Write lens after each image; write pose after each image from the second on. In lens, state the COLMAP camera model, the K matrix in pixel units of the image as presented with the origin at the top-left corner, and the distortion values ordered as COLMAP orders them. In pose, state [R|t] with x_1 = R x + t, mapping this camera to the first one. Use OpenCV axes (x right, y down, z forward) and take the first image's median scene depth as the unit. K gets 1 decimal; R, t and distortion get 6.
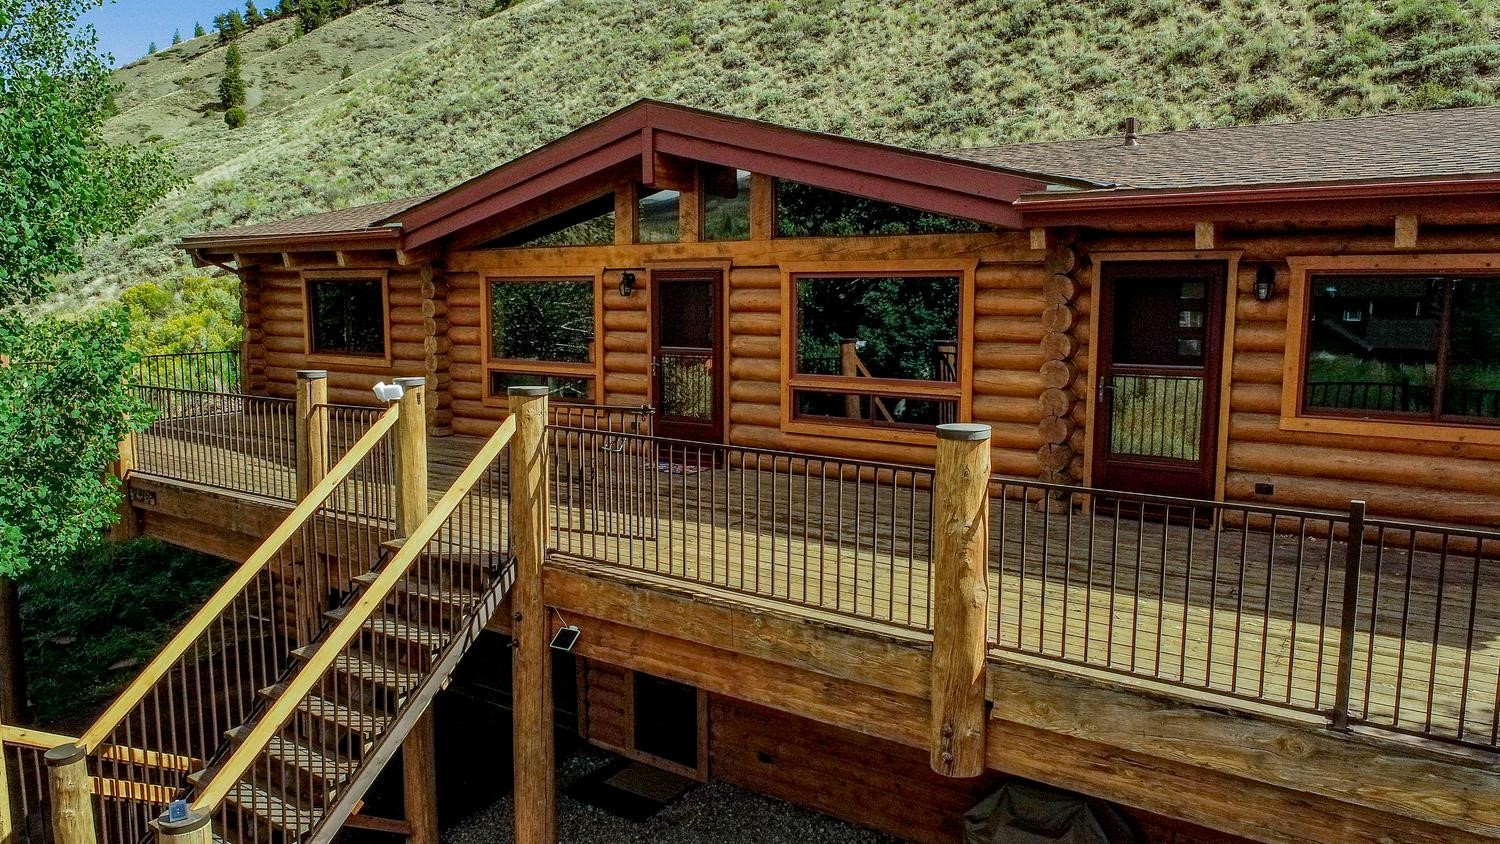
lens RADIAL K [[1022.2, 0, 750.0], [0, 1022.2, 422.0], [0, 0, 1]] dist [-0.004316, -0.000661]
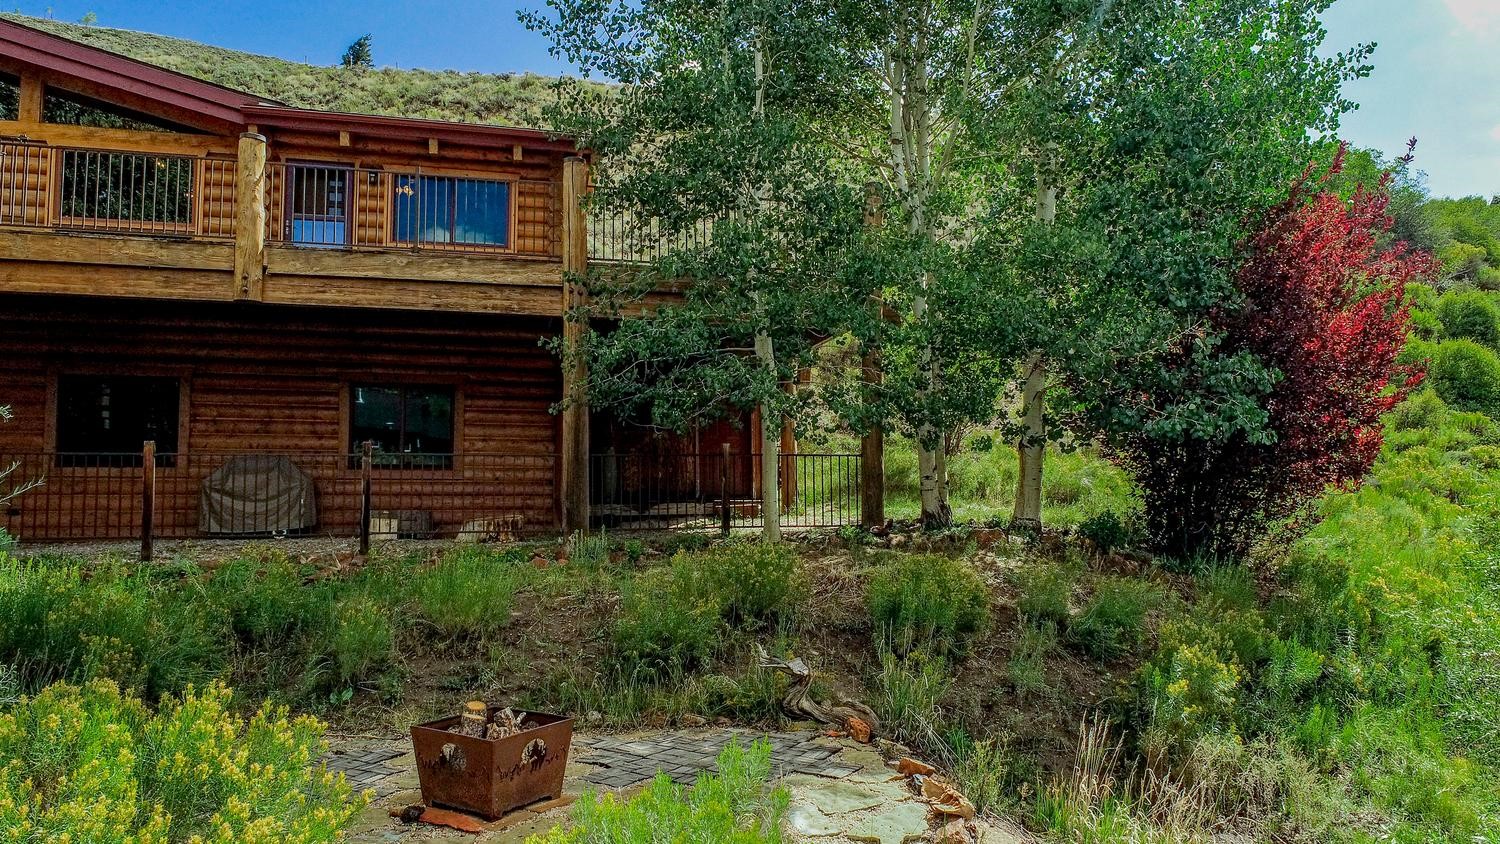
lens RADIAL K [[1022.2, 0, 750.0], [0, 1022.2, 422.0], [0, 0, 1]] dist [-0.004316, -0.000661]
pose [[0.664066, 0.056781, 0.745515, -0.277605], [0.102688, 0.980737, -0.166166, 0.441487], [-0.740589, 0.186900, 0.645443, -0.442384]]
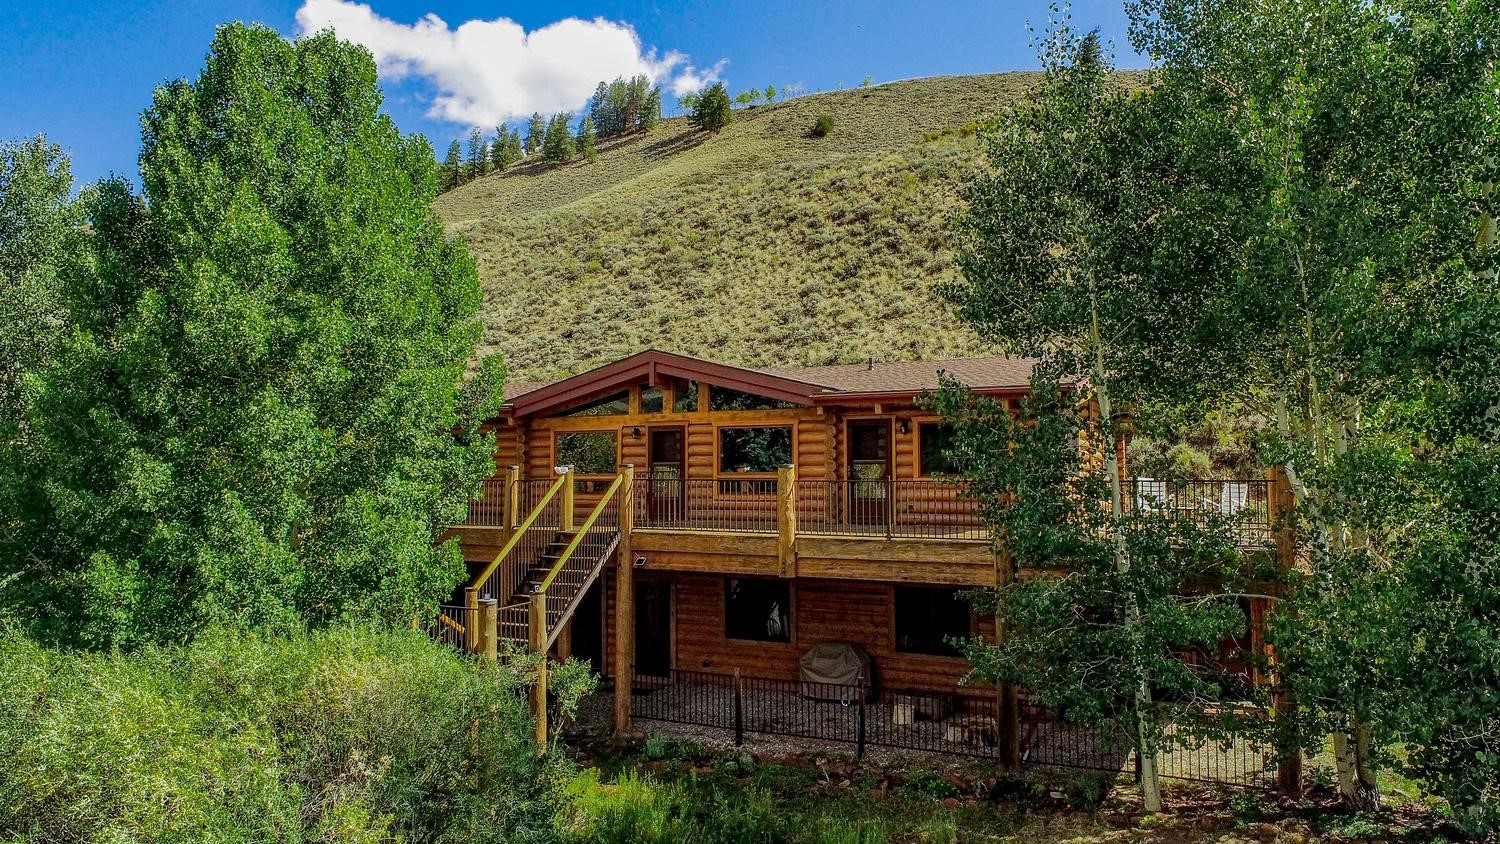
lens RADIAL K [[1022.2, 0, 750.0], [0, 1022.2, 422.0], [0, 0, 1]] dist [-0.004316, -0.000661]
pose [[0.992408, 0.003021, 0.122949, -0.125029], [0.019133, 0.983736, -0.178601, 0.184996], [-0.121489, 0.179598, 0.976210, -0.897643]]
